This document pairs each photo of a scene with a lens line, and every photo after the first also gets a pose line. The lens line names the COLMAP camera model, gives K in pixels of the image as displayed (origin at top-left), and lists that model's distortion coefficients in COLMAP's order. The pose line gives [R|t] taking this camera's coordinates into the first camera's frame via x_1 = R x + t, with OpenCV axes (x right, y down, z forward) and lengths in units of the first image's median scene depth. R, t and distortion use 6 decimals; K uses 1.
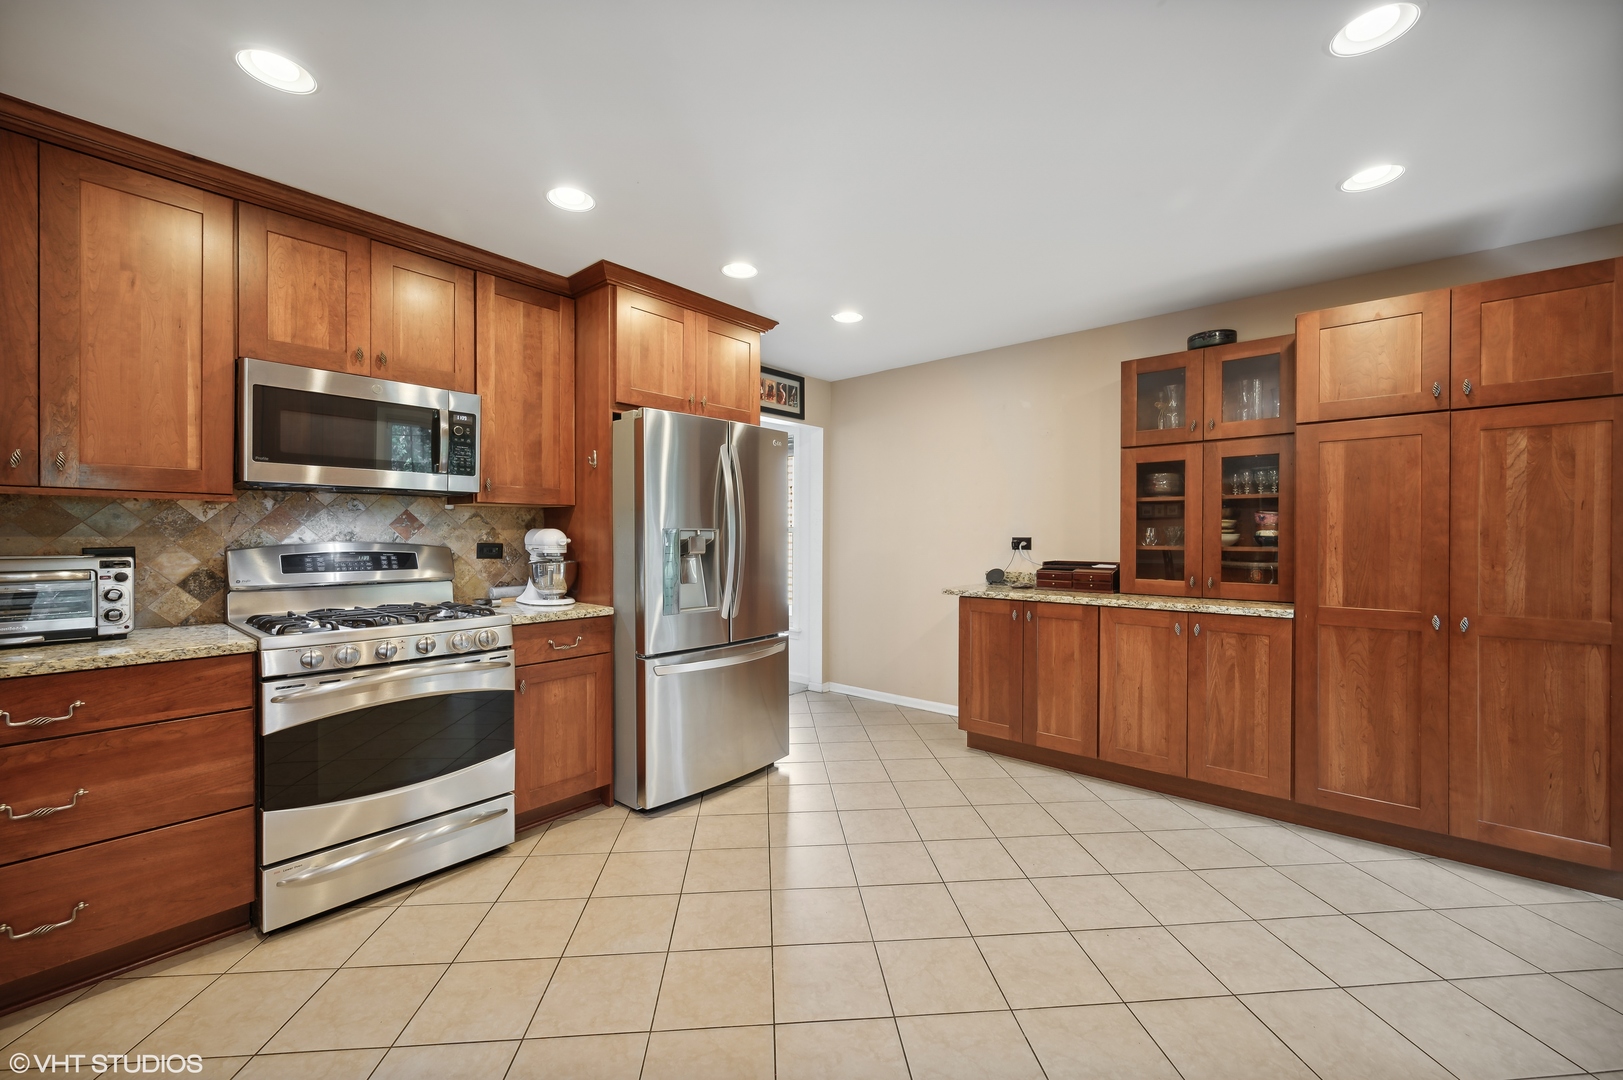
lens RADIAL K [[632.9, 0, 812.7], [0, 632.9, 537.1], [0, 0, 1]] dist [-0.000358, -0.000035]
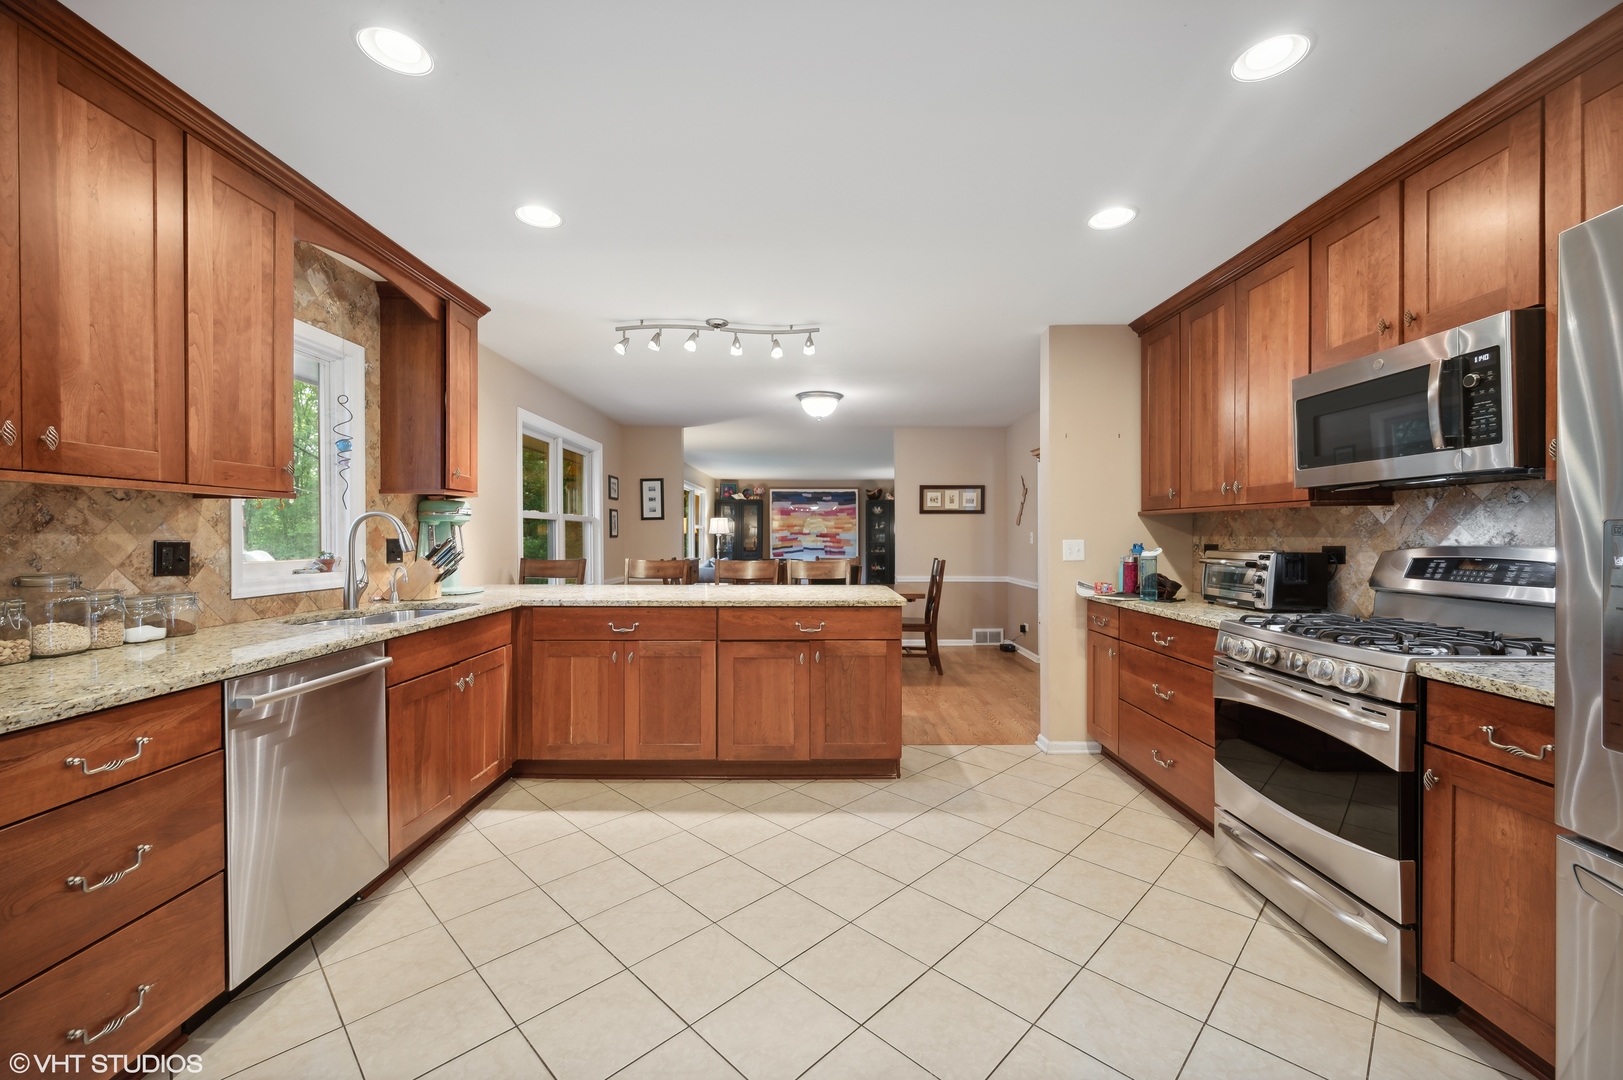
lens RADIAL K [[632.9, 0, 811.2], [0, 632.9, 539.8], [0, 0, 1]] dist [-0.000358, -0.000035]
pose [[-0.750995, 0.005587, -0.660285, 0.426203], [0.000816, 0.999971, 0.007533, -0.006046], [0.660308, 0.005119, -0.750978, 1.095872]]
